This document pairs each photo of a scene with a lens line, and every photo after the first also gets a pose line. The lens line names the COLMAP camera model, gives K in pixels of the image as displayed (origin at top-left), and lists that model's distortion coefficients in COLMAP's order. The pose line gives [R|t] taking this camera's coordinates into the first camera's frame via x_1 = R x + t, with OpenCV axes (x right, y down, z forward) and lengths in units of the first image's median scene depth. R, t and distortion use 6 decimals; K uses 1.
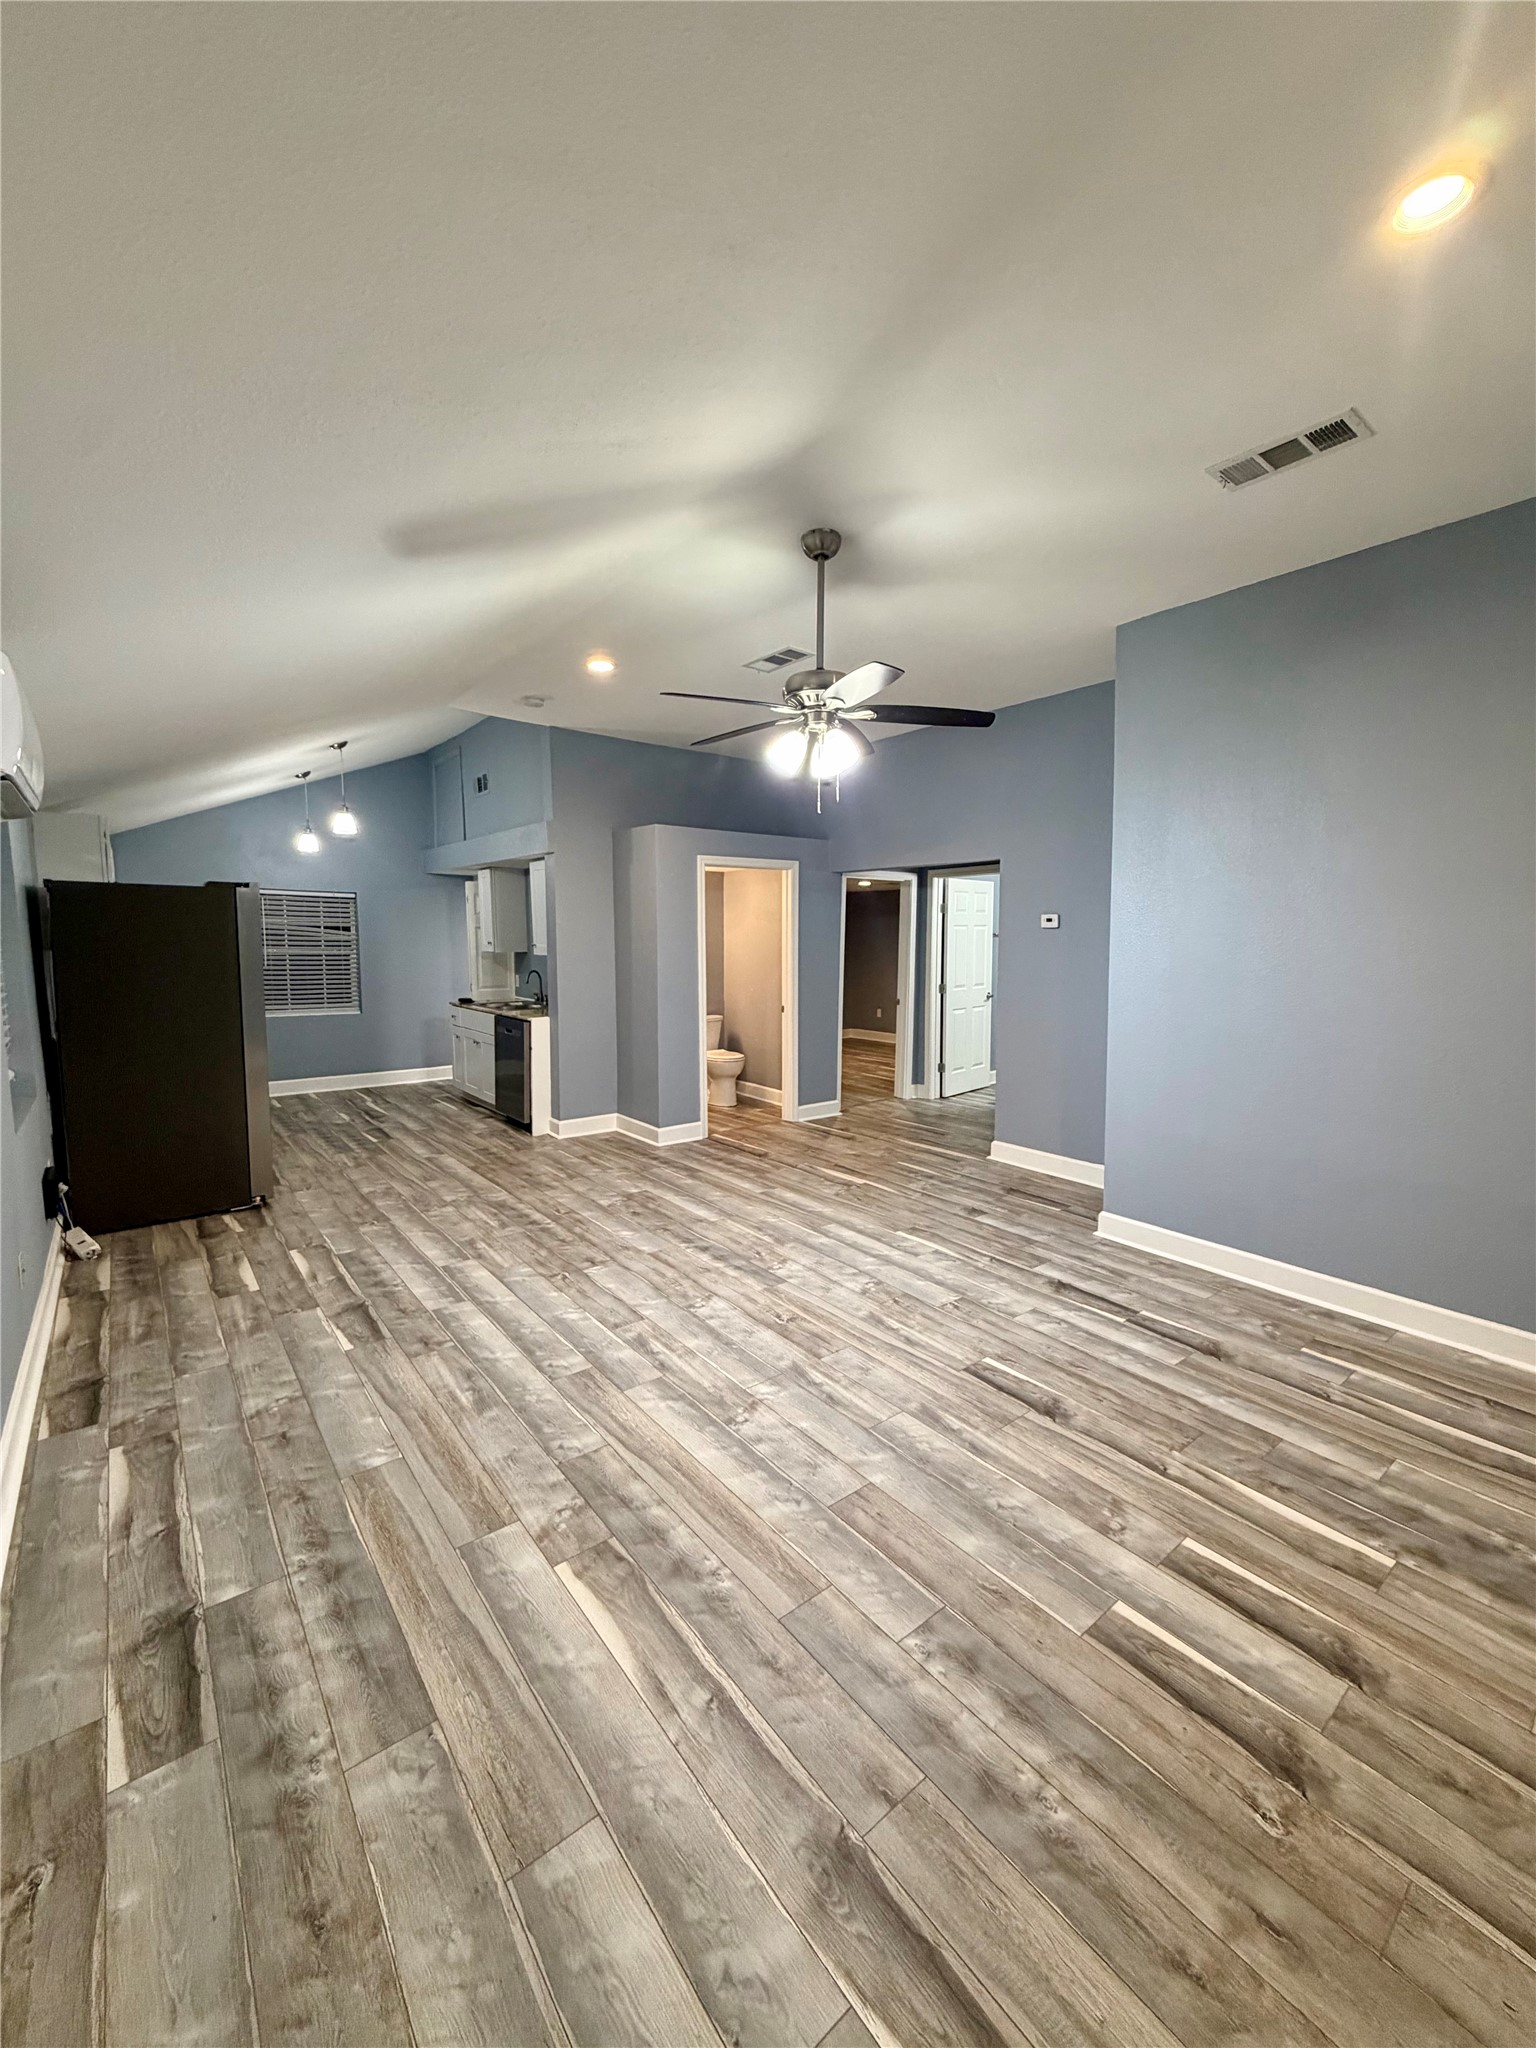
lens RADIAL K [[817.5, 0, 770.7], [0, 817.5, 1012.8], [0, 0, 1]] dist [-0.001297, 0.000402]
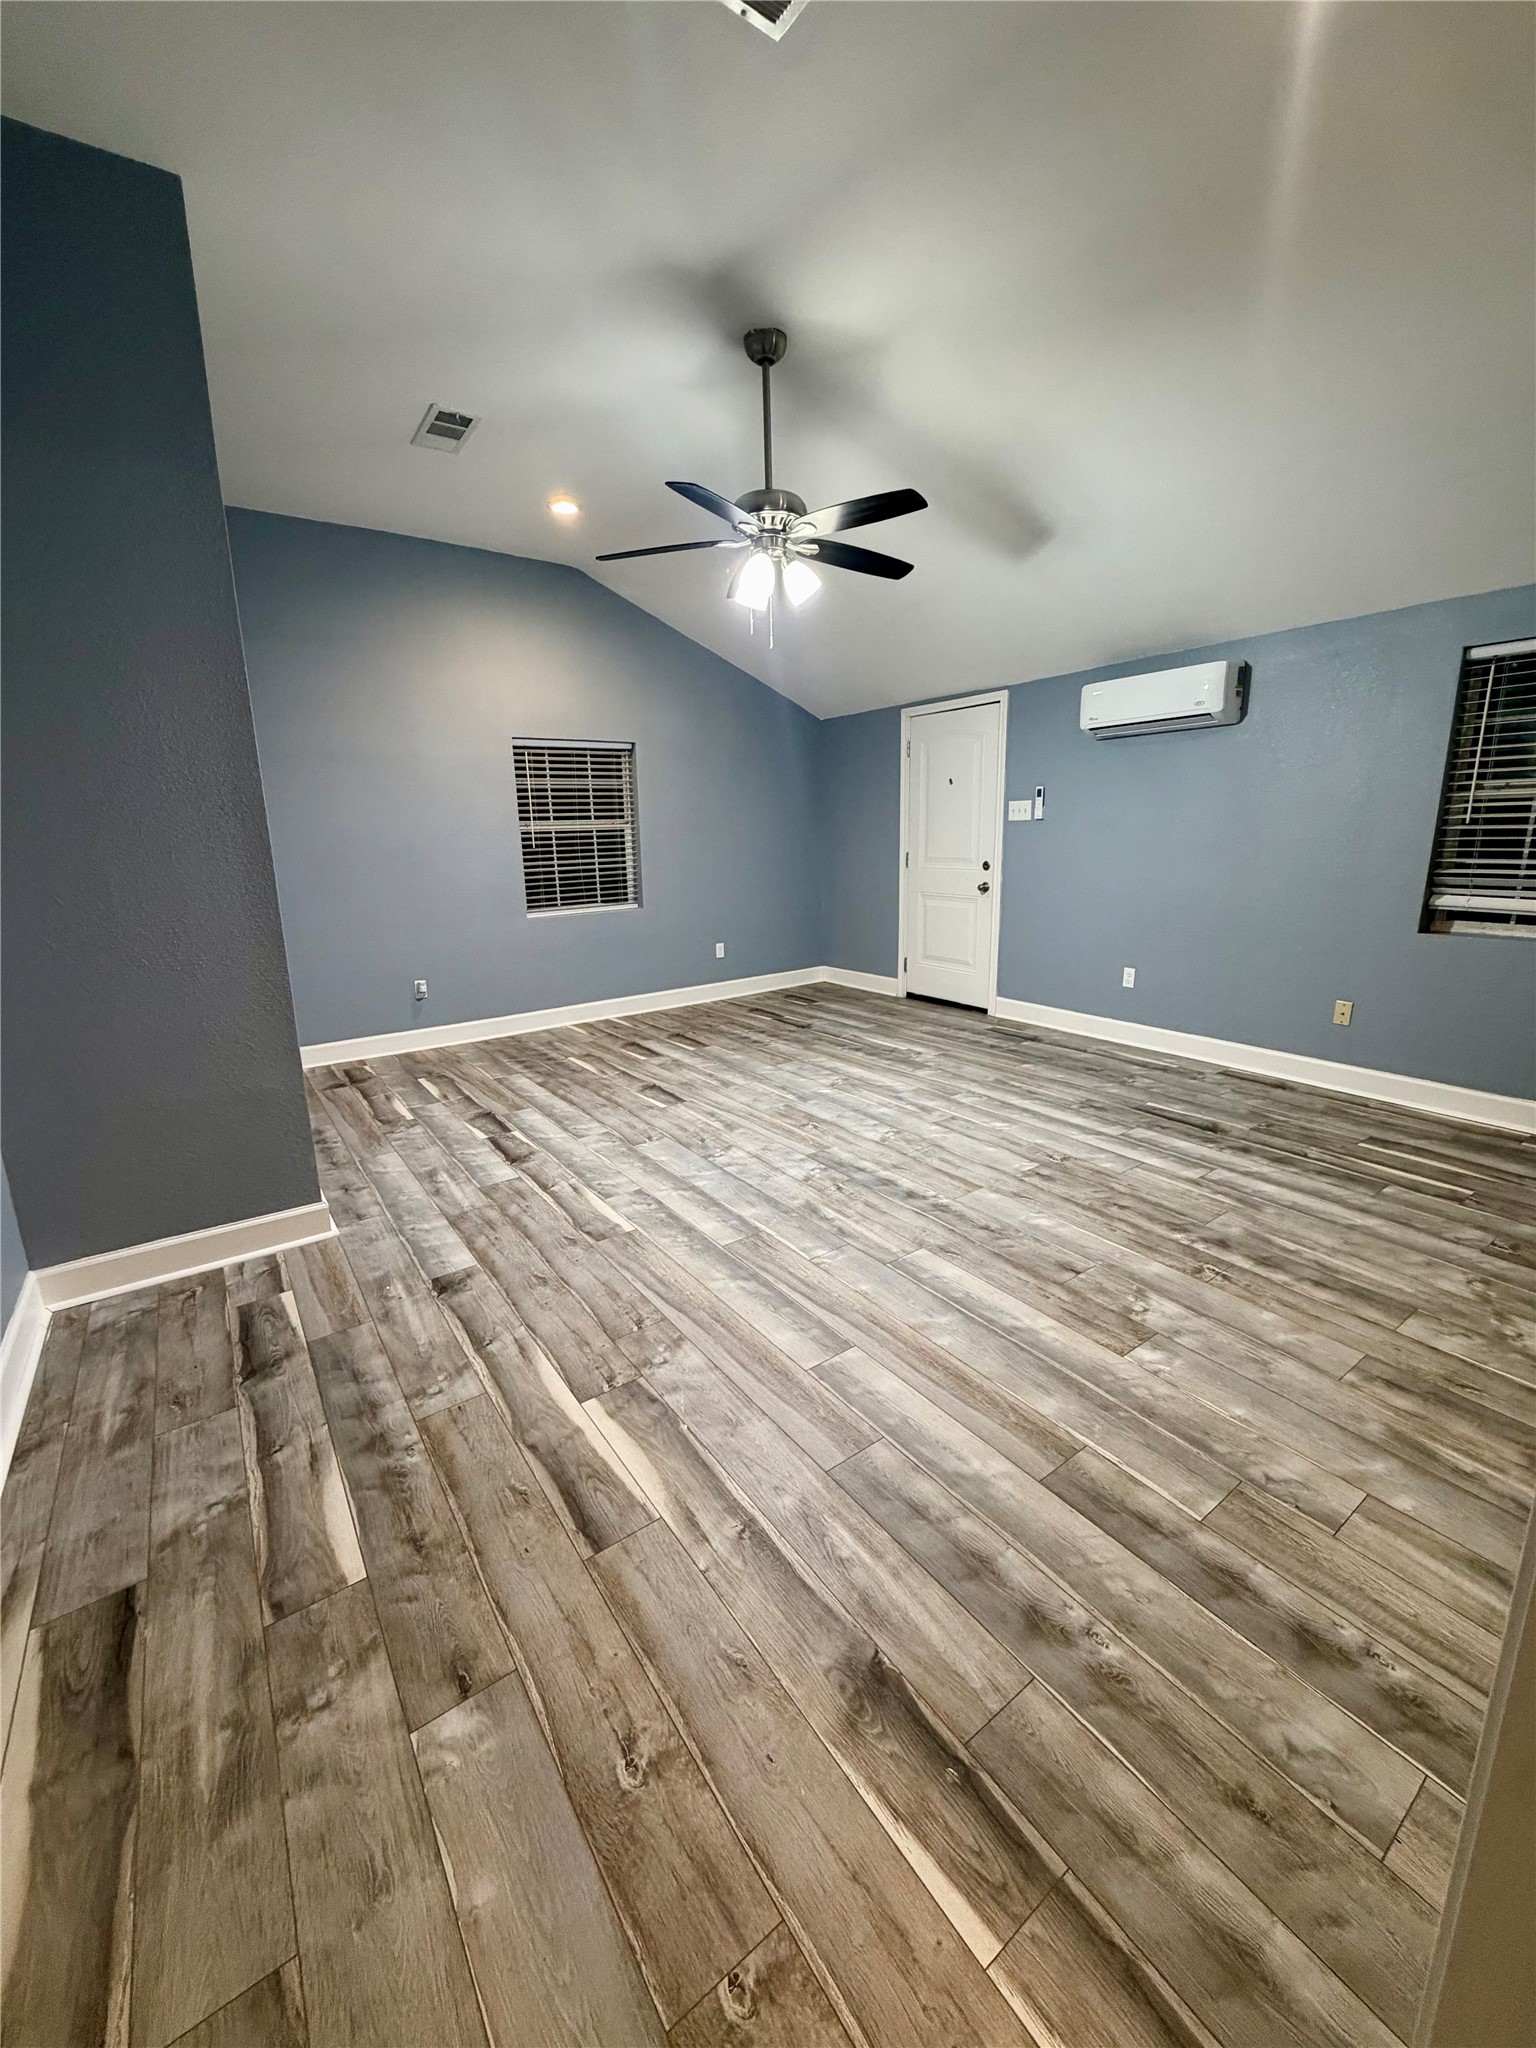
lens RADIAL K [[817.5, 0, 775.1], [0, 817.5, 1018.7], [0, 0, 1]] dist [-0.001297, 0.000402]
pose [[-0.998509, 0.006025, 0.054248, 0.002540], [0.022968, 0.947986, 0.317481, -0.110876], [-0.049514, 0.318254, -0.946712, 1.733790]]
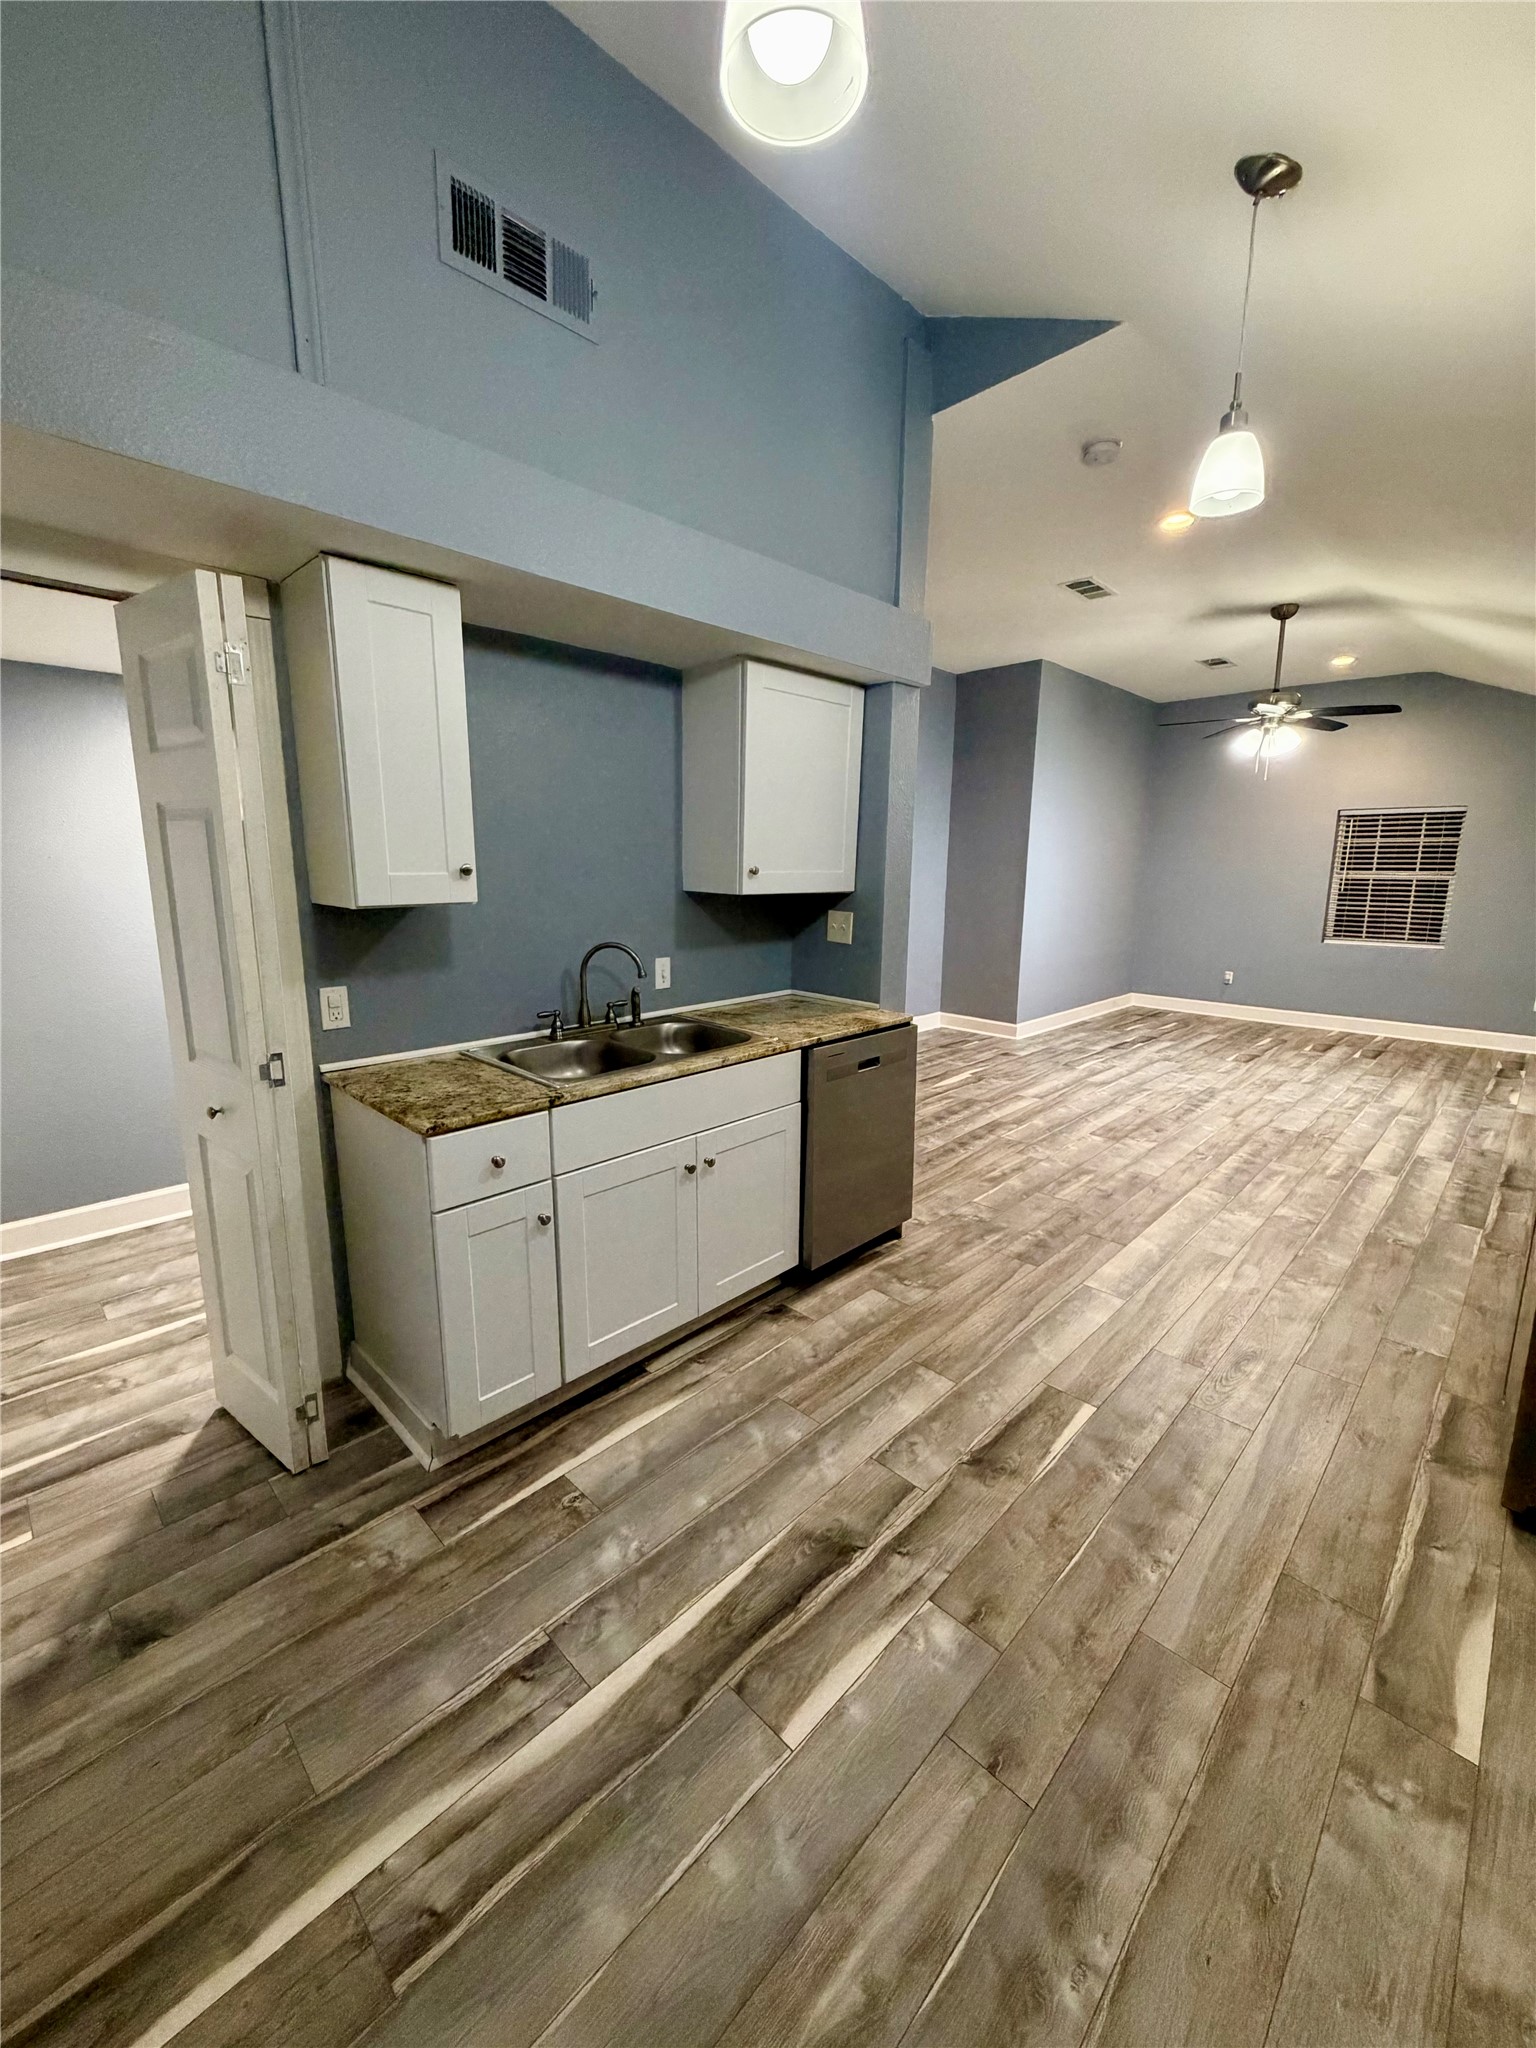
lens RADIAL K [[817.5, 0, 772.3], [0, 817.5, 1017.5], [0, 0, 1]] dist [-0.001297, 0.000402]
pose [[-0.123668, -0.193256, 0.973323, -1.256519], [0.087078, 0.974956, 0.204644, -0.167410], [-0.988496, 0.110063, -0.103742, 1.837572]]
